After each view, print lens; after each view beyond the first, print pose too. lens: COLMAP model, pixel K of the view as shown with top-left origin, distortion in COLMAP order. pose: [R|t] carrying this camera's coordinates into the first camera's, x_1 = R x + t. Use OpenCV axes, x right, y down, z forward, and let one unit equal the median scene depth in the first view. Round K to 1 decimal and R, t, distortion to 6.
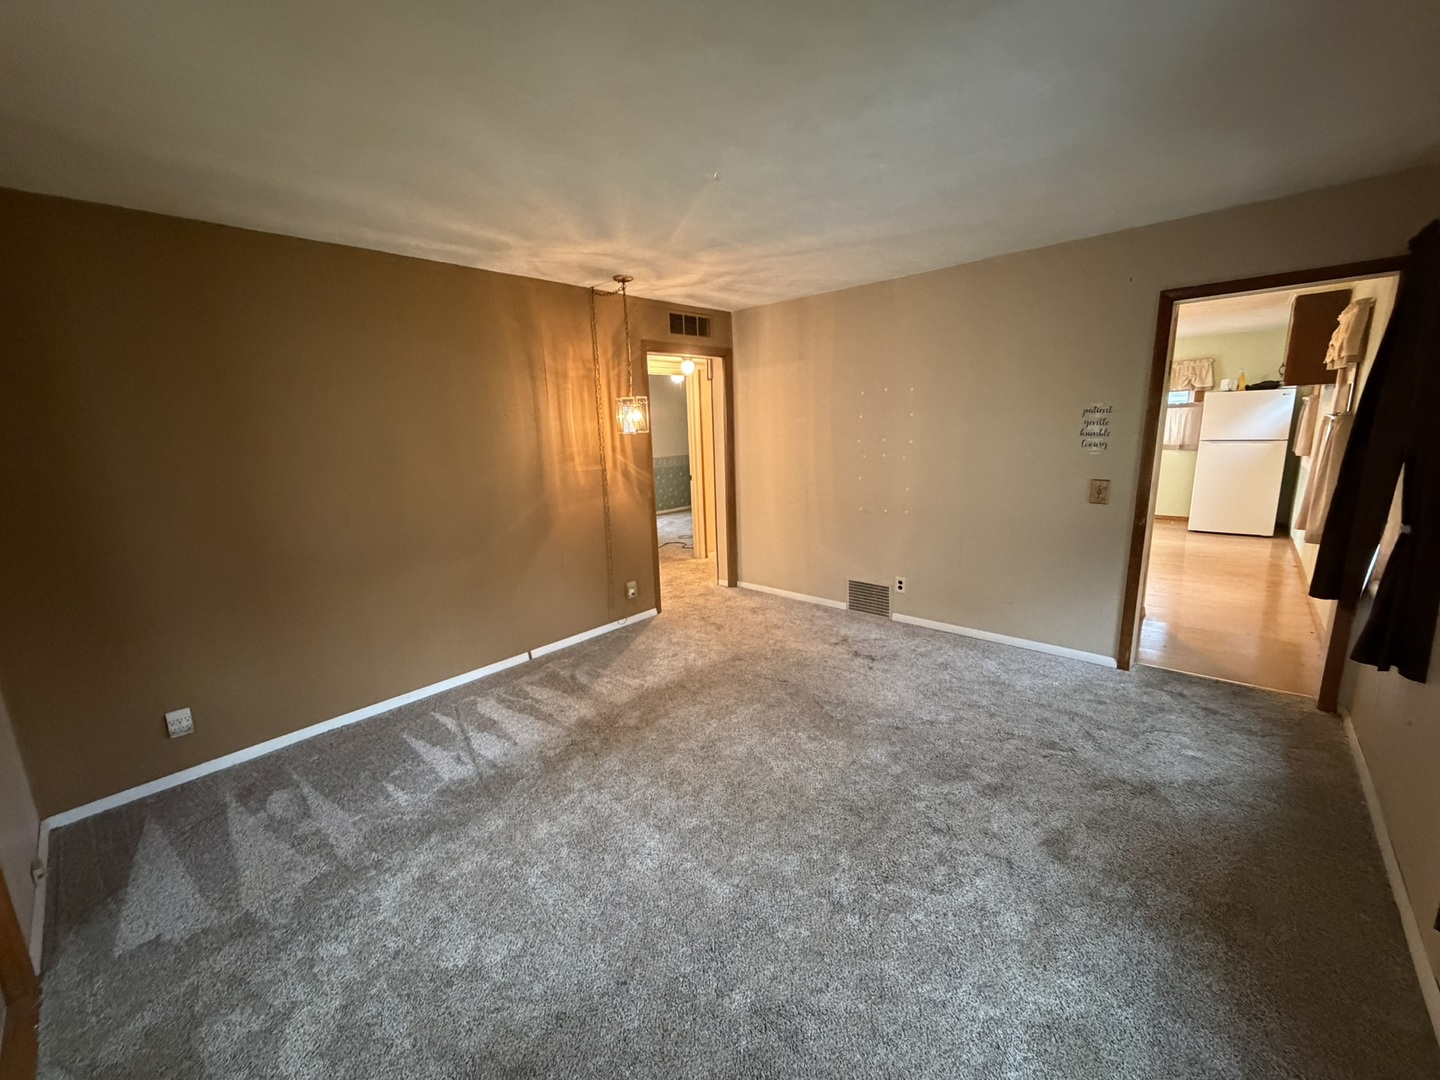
lens RADIAL K [[574.7, 0, 714.2], [0, 574.7, 539.4], [0, 0, 1]] dist [0.001208, 0.000153]
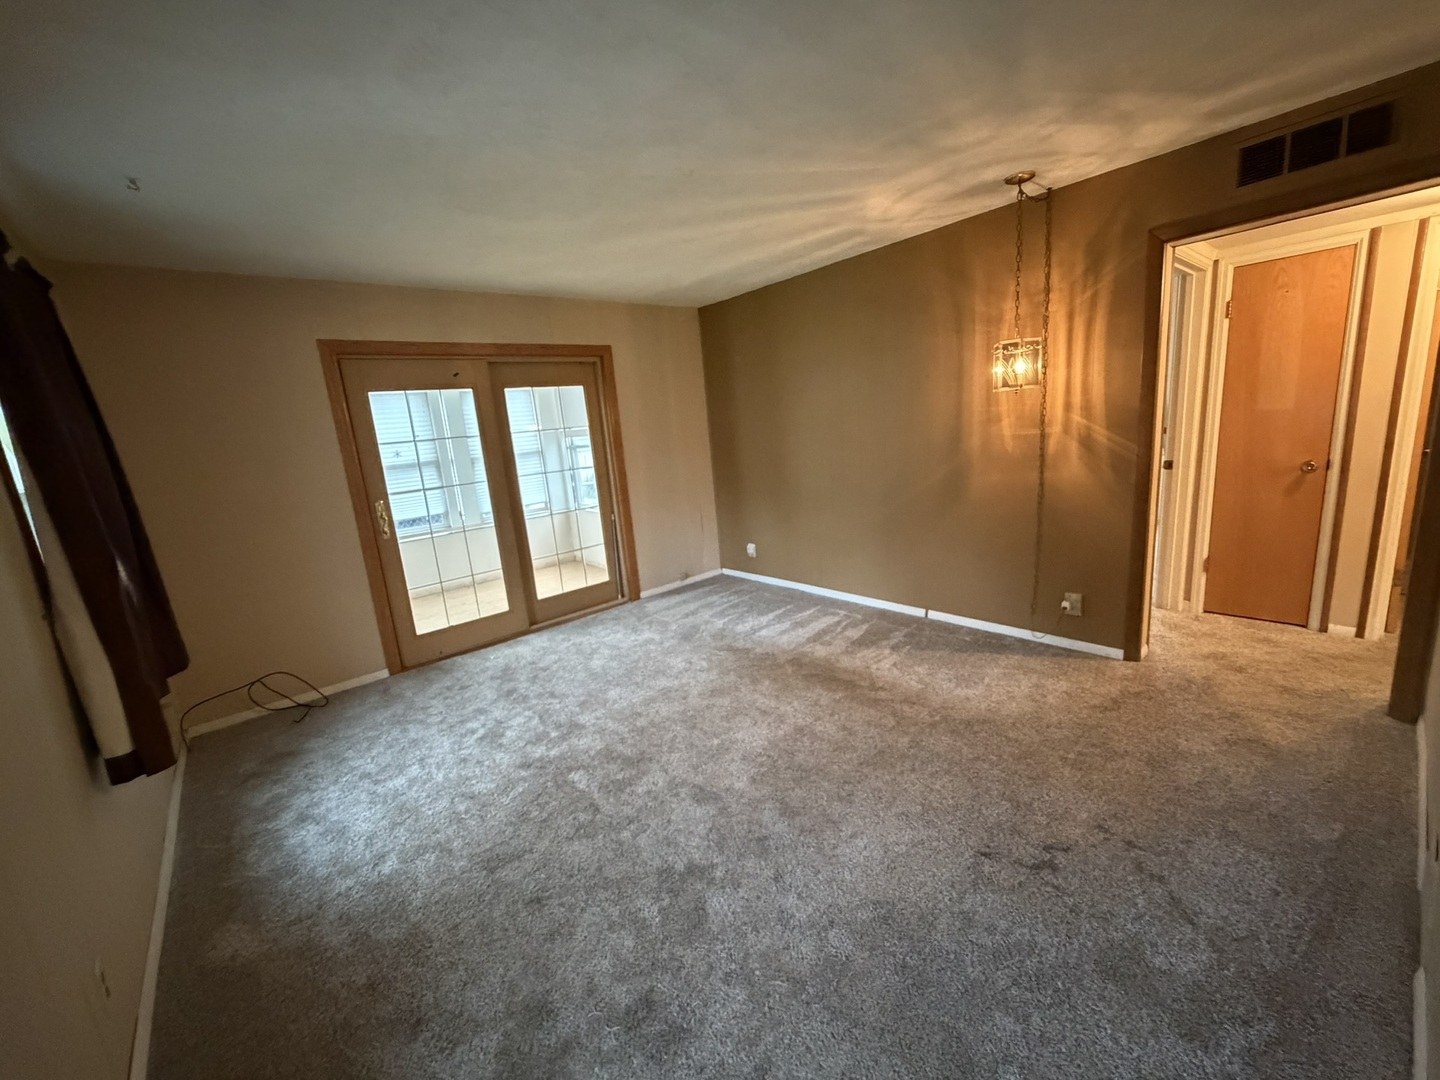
lens RADIAL K [[574.7, 0, 714.2], [0, 574.7, 539.4], [0, 0, 1]] dist [0.001208, 0.000153]
pose [[-0.120864, 0.242199, -0.962669, 0.741441], [-0.109522, 0.960604, 0.255430, -0.158295], [0.986609, 0.136306, -0.089576, 0.766696]]
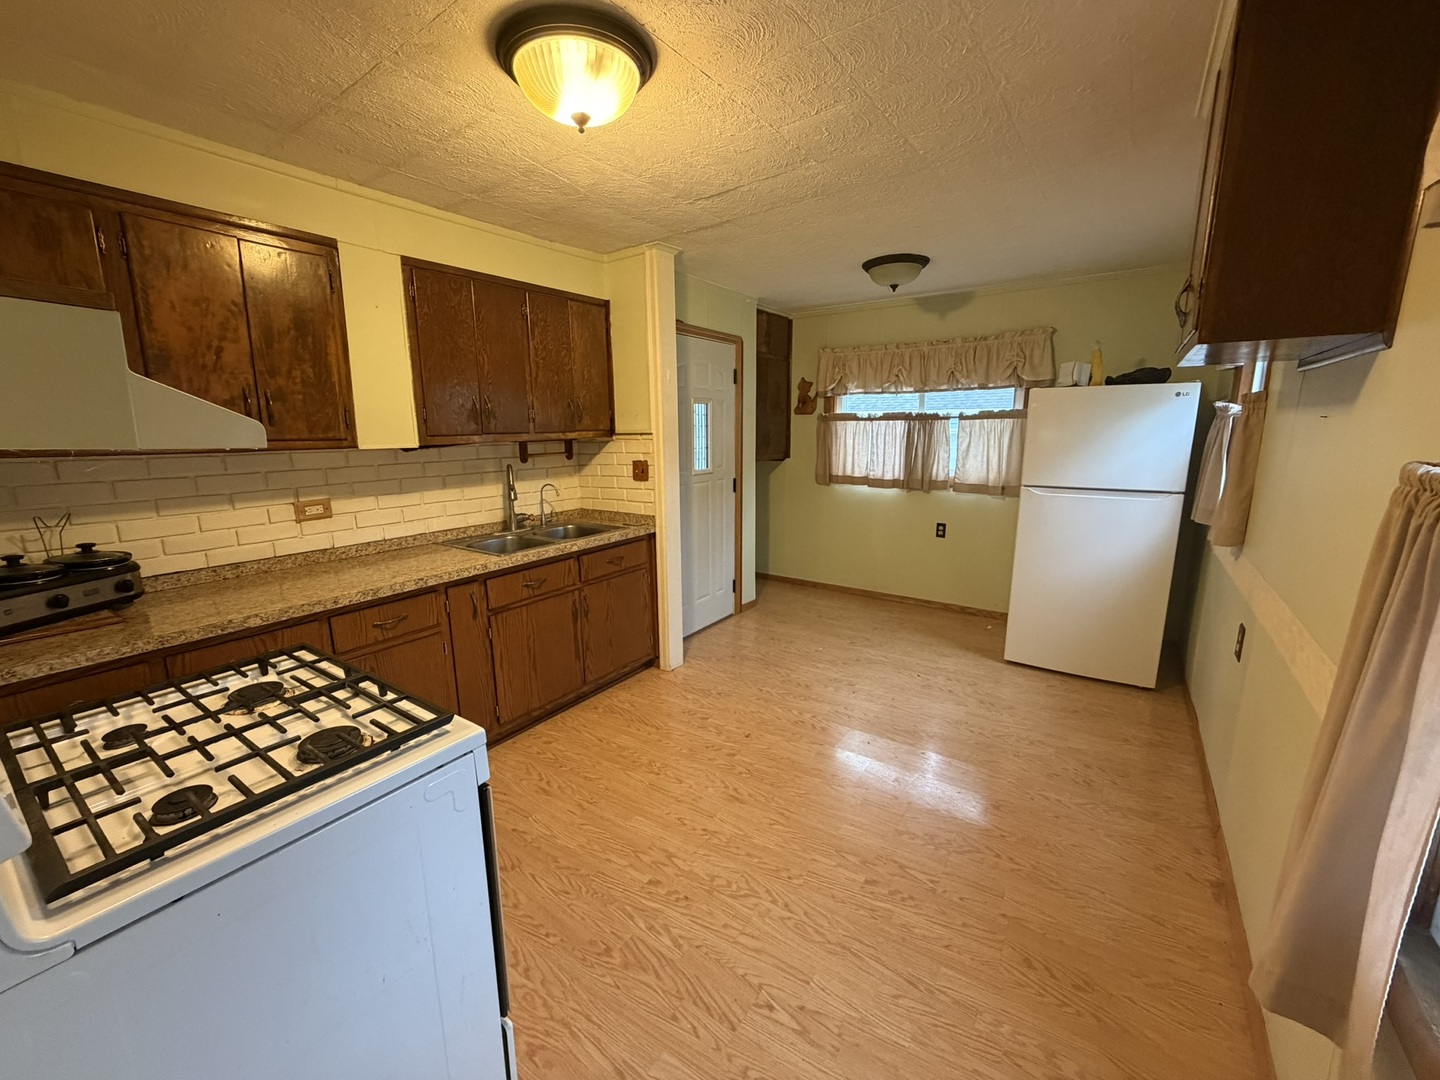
lens RADIAL K [[574.7, 0, 714.2], [0, 574.7, 539.4], [0, 0, 1]] dist [0.001208, 0.000153]
pose [[0.990393, -0.001915, 0.138266, 0.208827], [0.001434, 0.999993, 0.003582, -0.052527], [-0.138272, -0.003349, 0.990389, 0.223094]]
